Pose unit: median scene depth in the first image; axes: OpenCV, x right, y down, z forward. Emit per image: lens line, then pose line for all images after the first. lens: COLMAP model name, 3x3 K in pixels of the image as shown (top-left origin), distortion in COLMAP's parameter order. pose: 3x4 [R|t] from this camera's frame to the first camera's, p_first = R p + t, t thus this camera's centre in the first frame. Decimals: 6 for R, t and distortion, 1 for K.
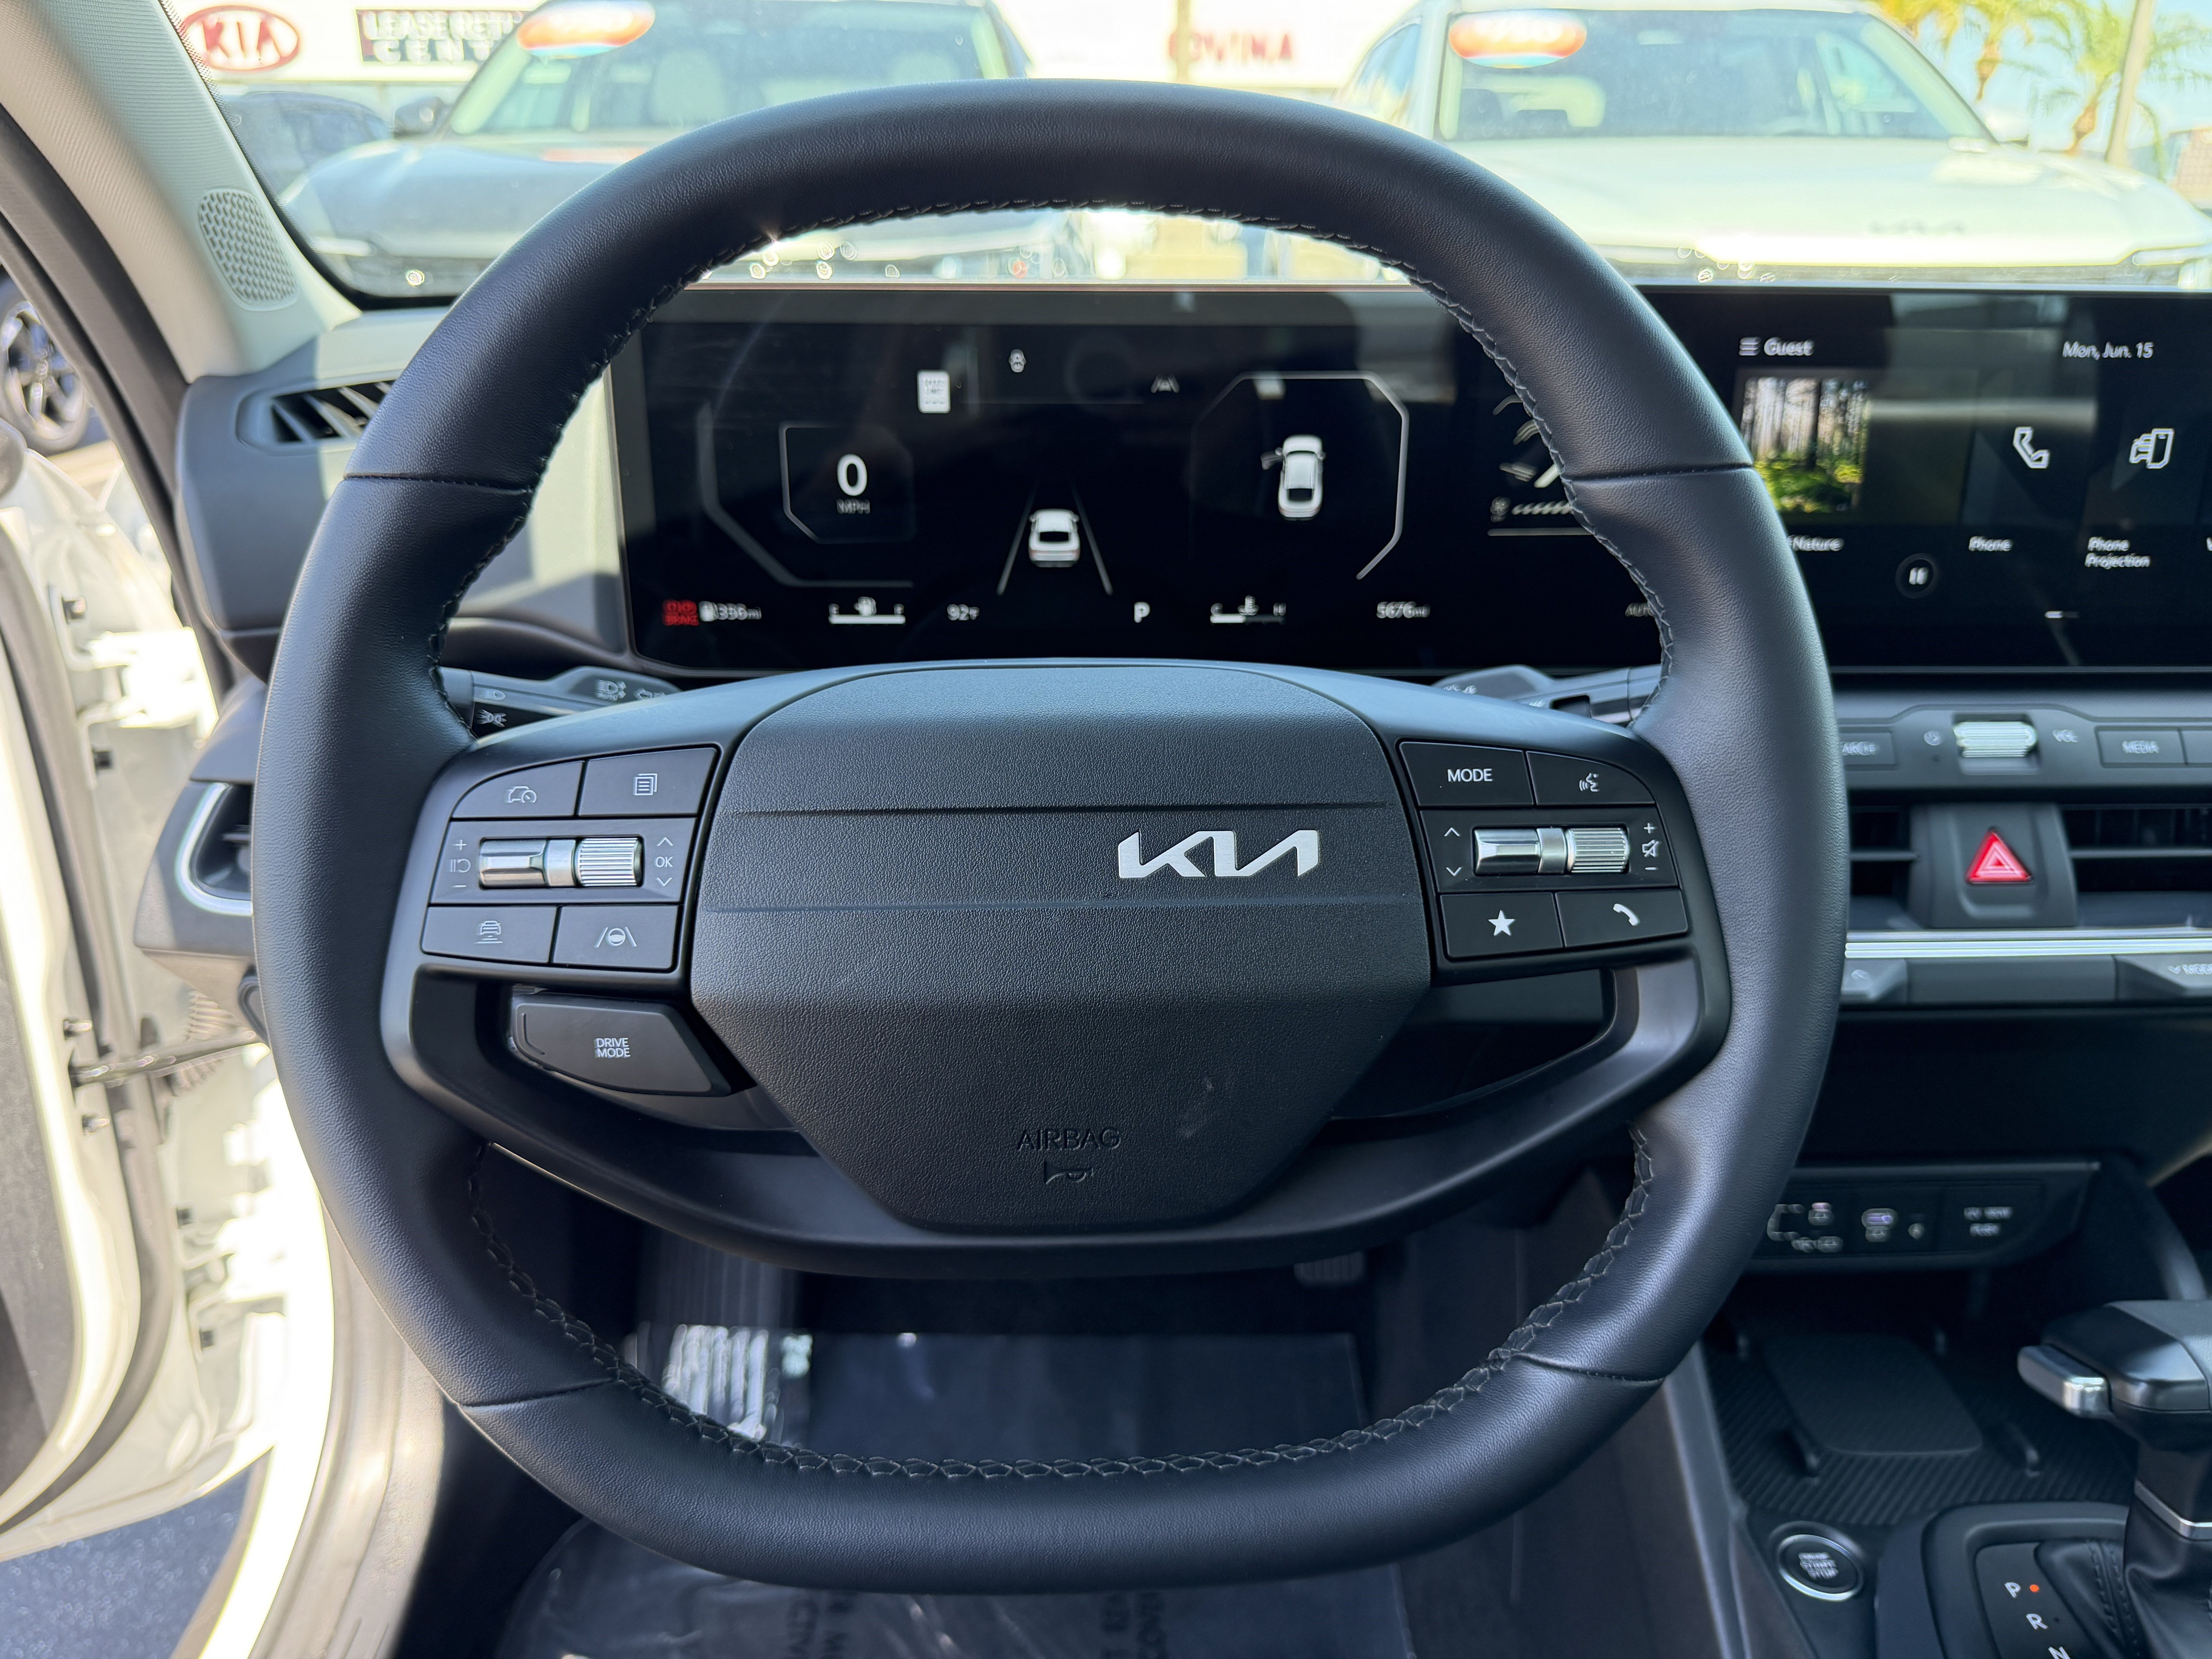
lens RADIAL K [[1500.4, 0, 1095.5], [0, 1500.4, 822.5], [0, 0, 1]] dist [0.018714, -0.011970]
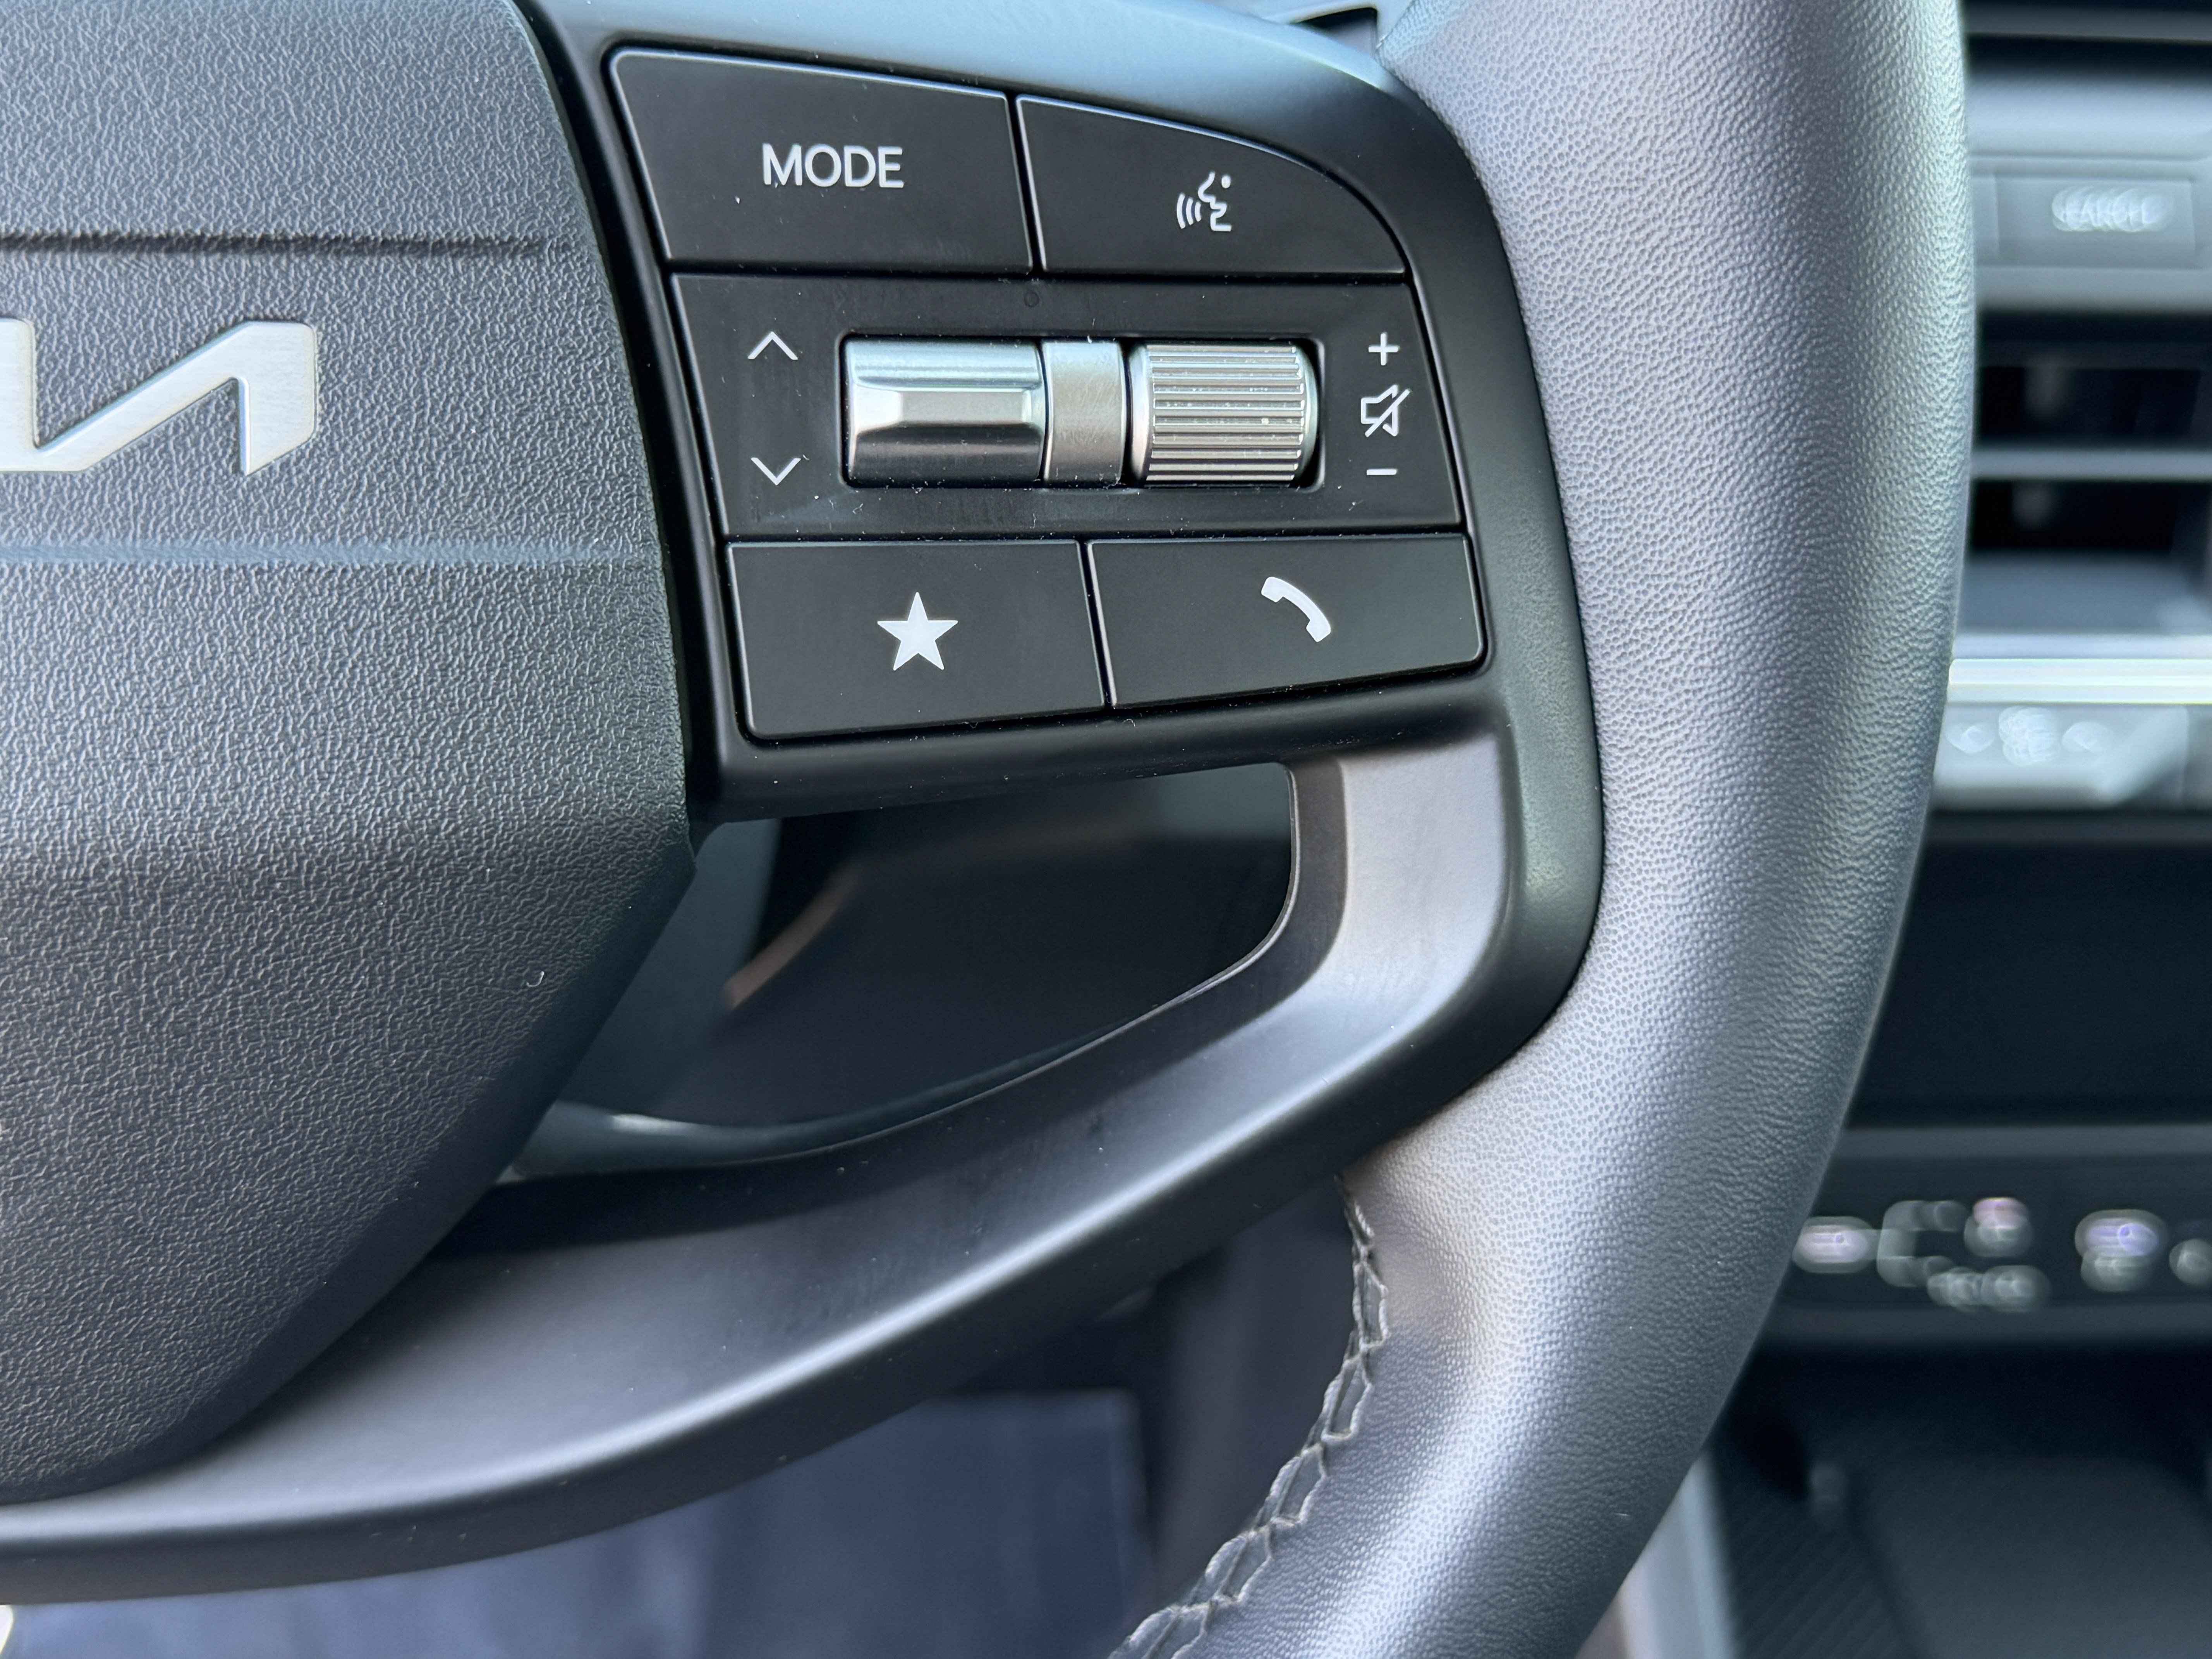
lens RADIAL K [[2731.8, 0, 1110.1], [0, 2731.8, 837.0], [0, 0, 1]] dist [0.123606, 0.000000]
pose [[0.995475, 0.002859, 0.094980, 0.252137], [-0.017724, 0.987593, 0.156032, 0.016972], [-0.093355, -0.157009, 0.983175, 0.393792]]
